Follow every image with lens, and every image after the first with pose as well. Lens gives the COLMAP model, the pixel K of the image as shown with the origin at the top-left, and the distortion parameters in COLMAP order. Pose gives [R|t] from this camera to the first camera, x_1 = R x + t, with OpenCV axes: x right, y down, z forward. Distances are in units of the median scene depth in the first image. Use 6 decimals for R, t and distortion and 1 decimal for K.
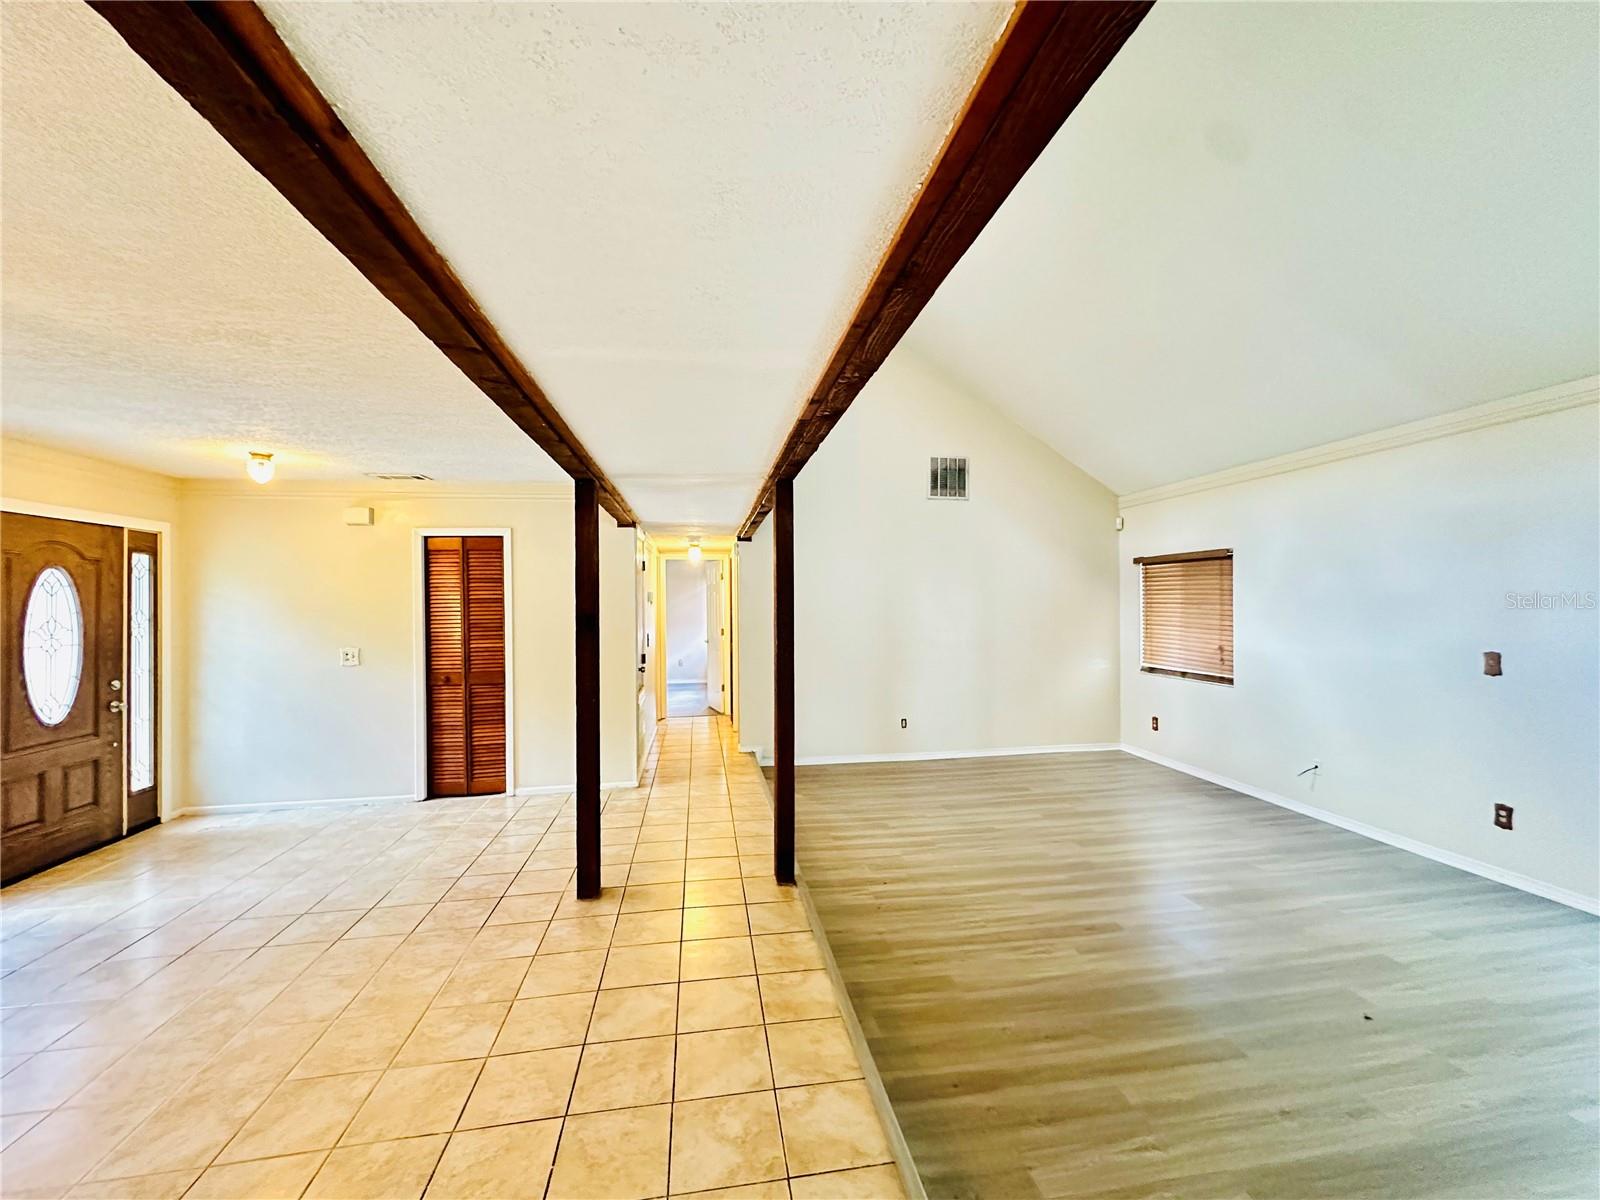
lens RADIAL K [[642.1, 0, 803.0], [0, 642.1, 596.8], [0, 0, 1]] dist [-0.003863, 0.001037]
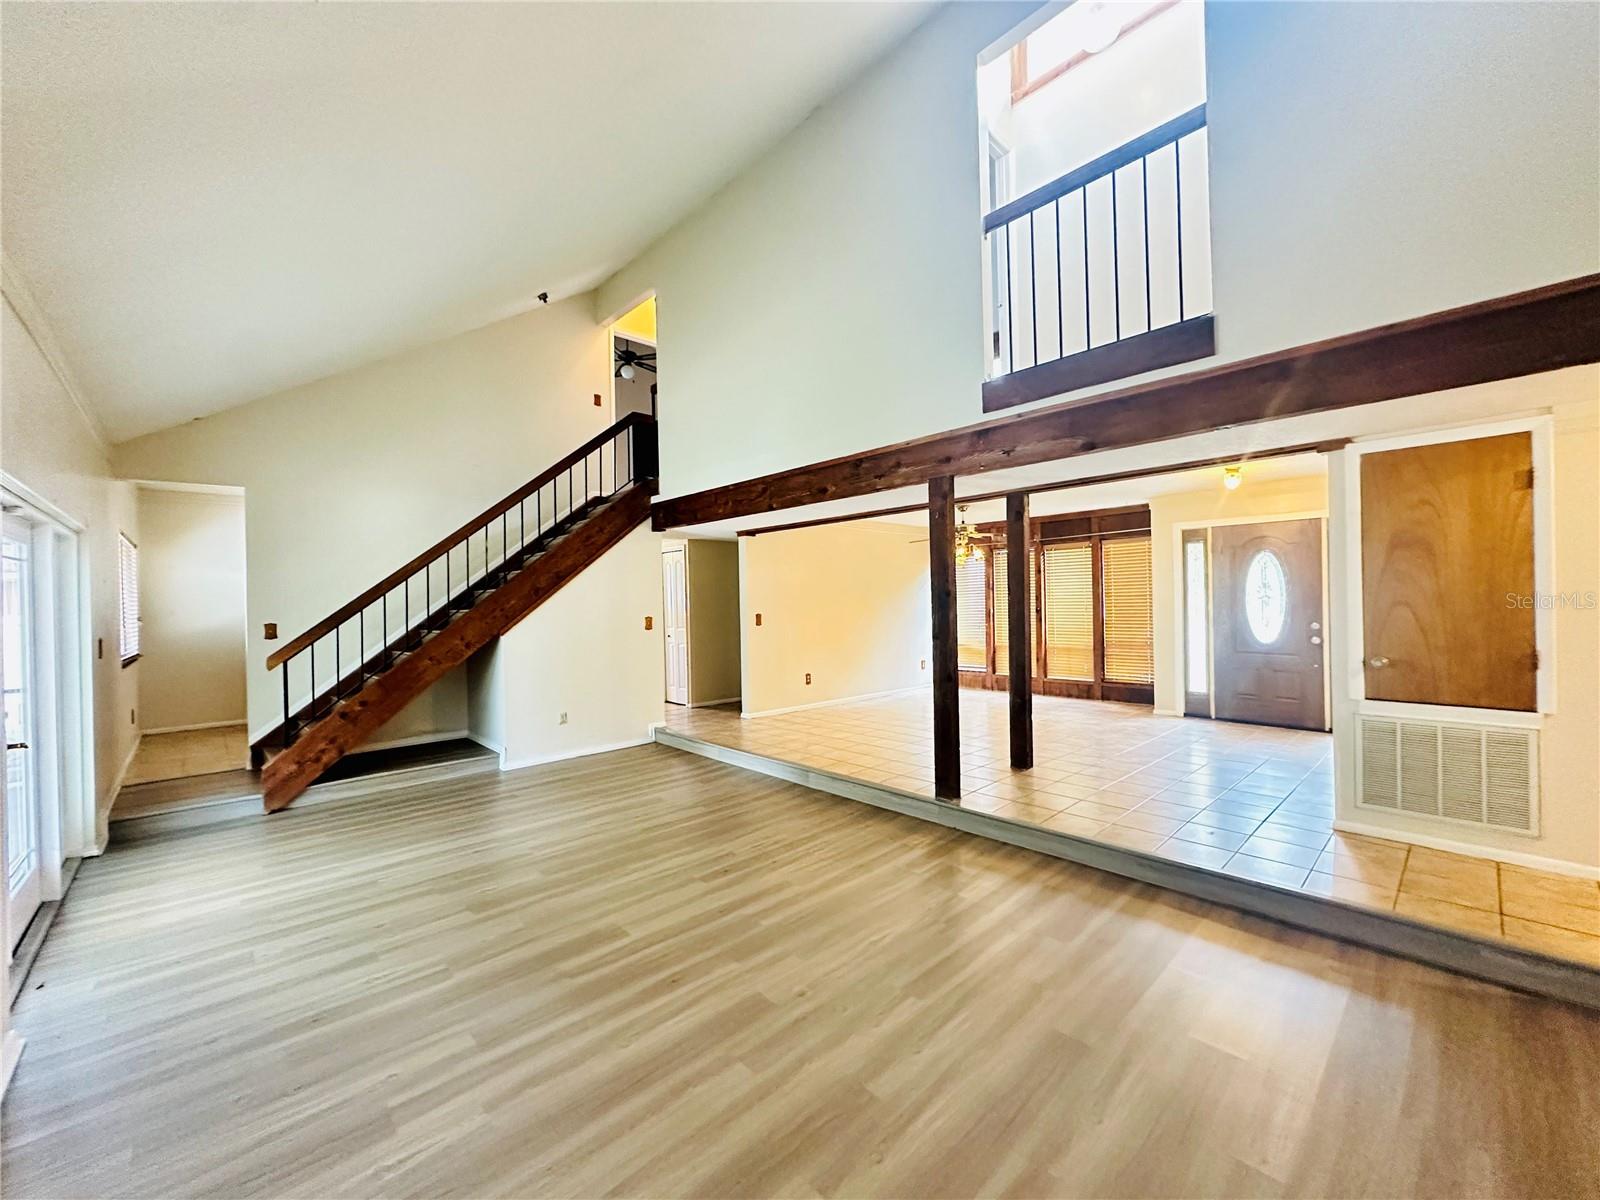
lens RADIAL K [[642.1, 0, 795.6], [0, 642.1, 600.6], [0, 0, 1]] dist [-0.003863, 0.001037]
pose [[-0.828803, 0.025778, -0.558947, 0.931652], [0.031747, 0.999495, -0.000978, 0.052090], [0.558639, -0.018555, -0.829203, 1.942159]]
